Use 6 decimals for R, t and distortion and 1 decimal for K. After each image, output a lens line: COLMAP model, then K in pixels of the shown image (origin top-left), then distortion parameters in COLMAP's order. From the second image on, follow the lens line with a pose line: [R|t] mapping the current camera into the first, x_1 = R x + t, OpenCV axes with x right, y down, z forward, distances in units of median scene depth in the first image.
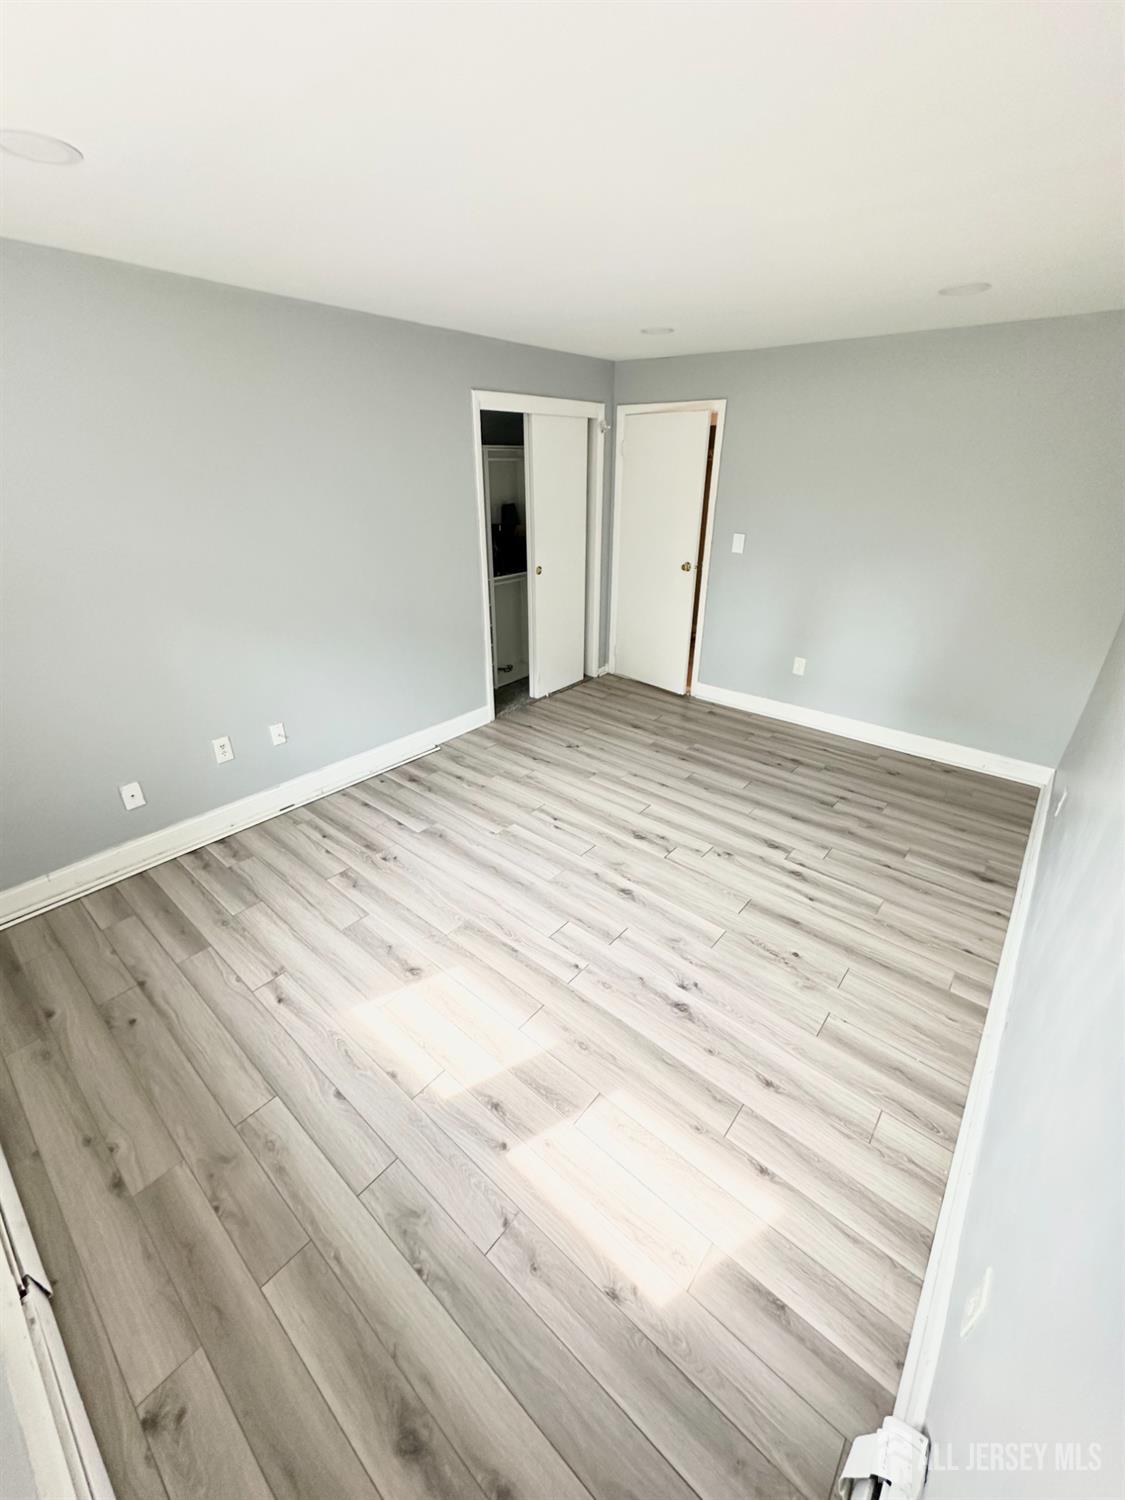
lens RADIAL K [[598.5, 0, 565.9], [0, 598.5, 745.9], [0, 0, 1]] dist [-0.002903, 0.000602]
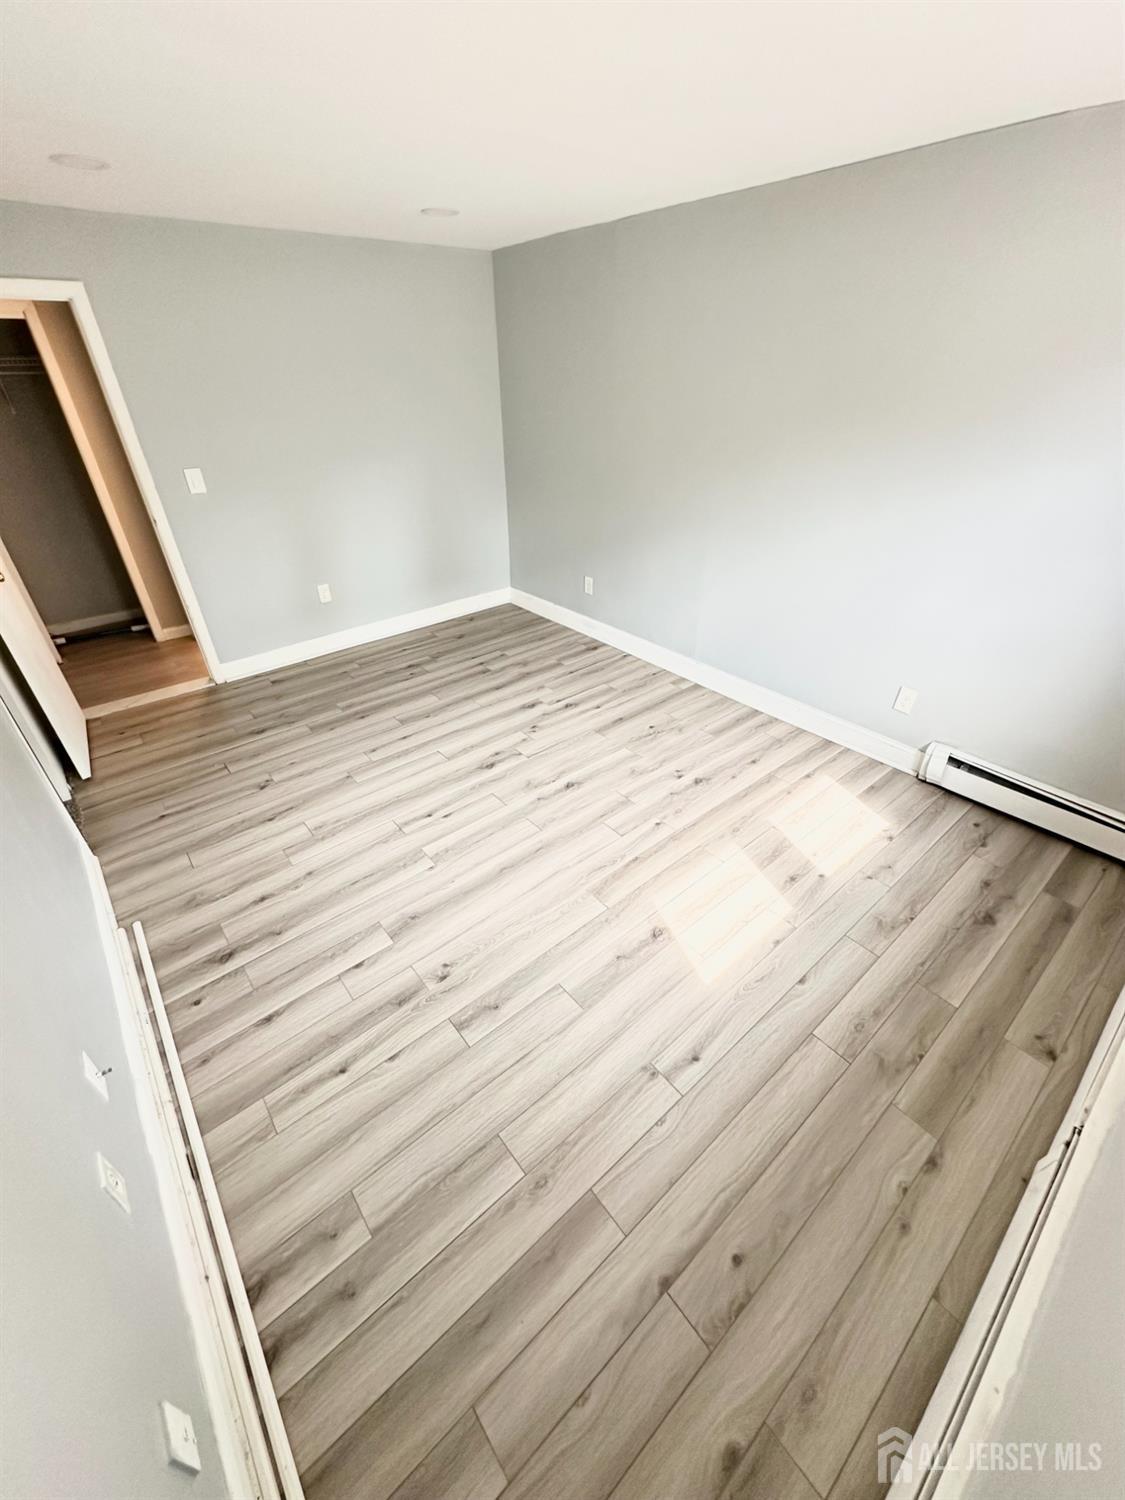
lens RADIAL K [[598.5, 0, 565.9], [0, 598.5, 745.9], [0, 0, 1]] dist [-0.002903, 0.000602]
pose [[0.176290, -0.538751, 0.823814, -0.665841], [0.440771, 0.791532, 0.423317, -0.244329], [-0.880138, 0.288487, 0.377005, 0.497195]]
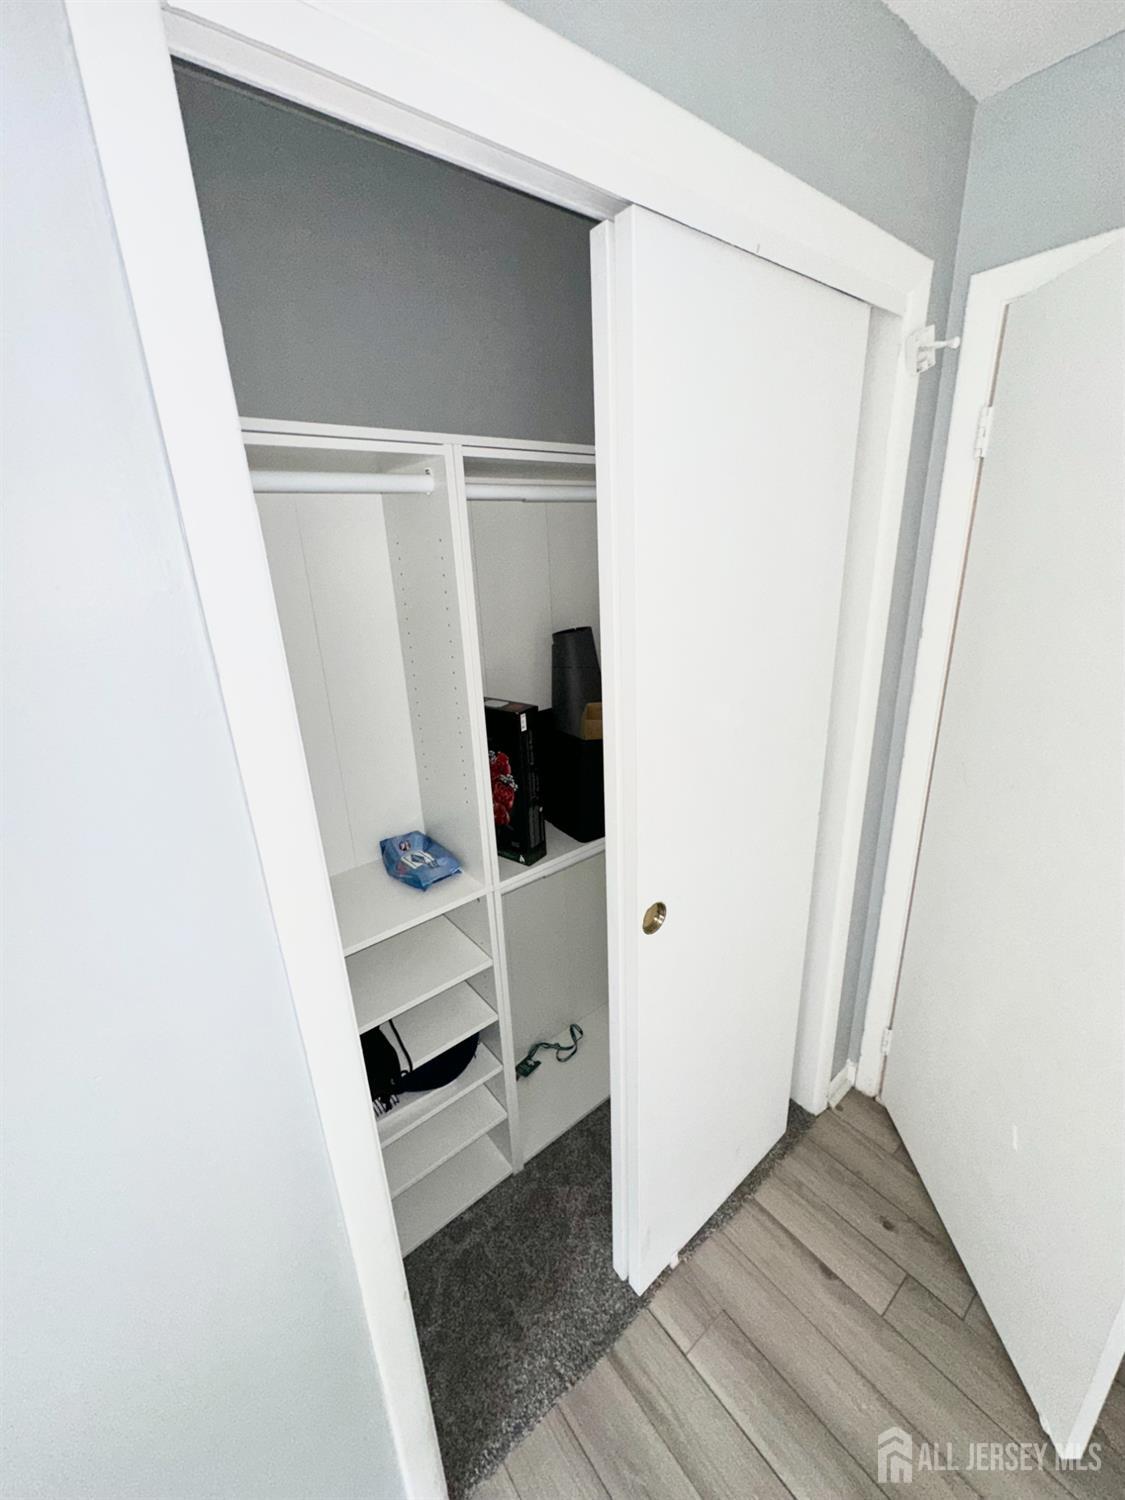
lens RADIAL K [[598.5, 0, 565.9], [0, 598.5, 745.9], [0, 0, 1]] dist [-0.002903, 0.000602]
pose [[0.981043, 0.020260, -0.192727, -0.049079], [-0.044162, 0.991725, -0.120548, -0.468904], [0.188690, 0.126774, 0.973819, 1.071504]]
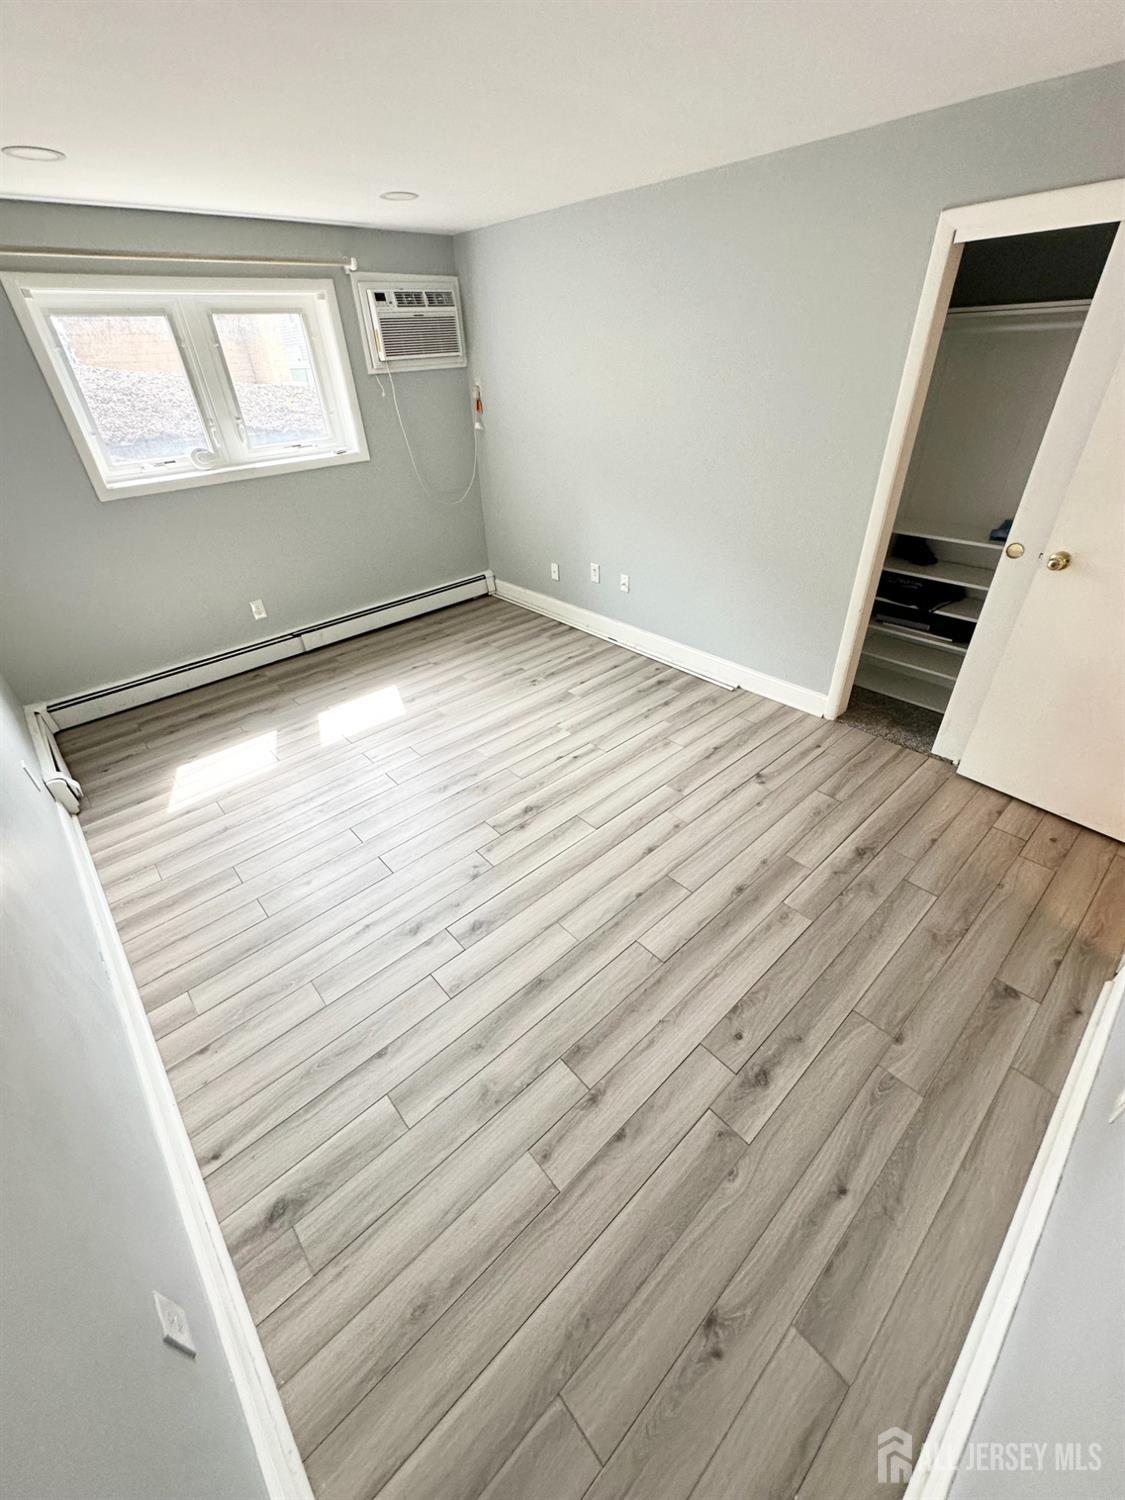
lens RADIAL K [[598.5, 0, 565.9], [0, 598.5, 745.9], [0, 0, 1]] dist [-0.002903, 0.000602]
pose [[-0.135927, 0.545866, -0.826773, 0.797263], [-0.398007, 0.734128, 0.550134, -0.428396], [0.907256, 0.403839, 0.117471, 0.907339]]
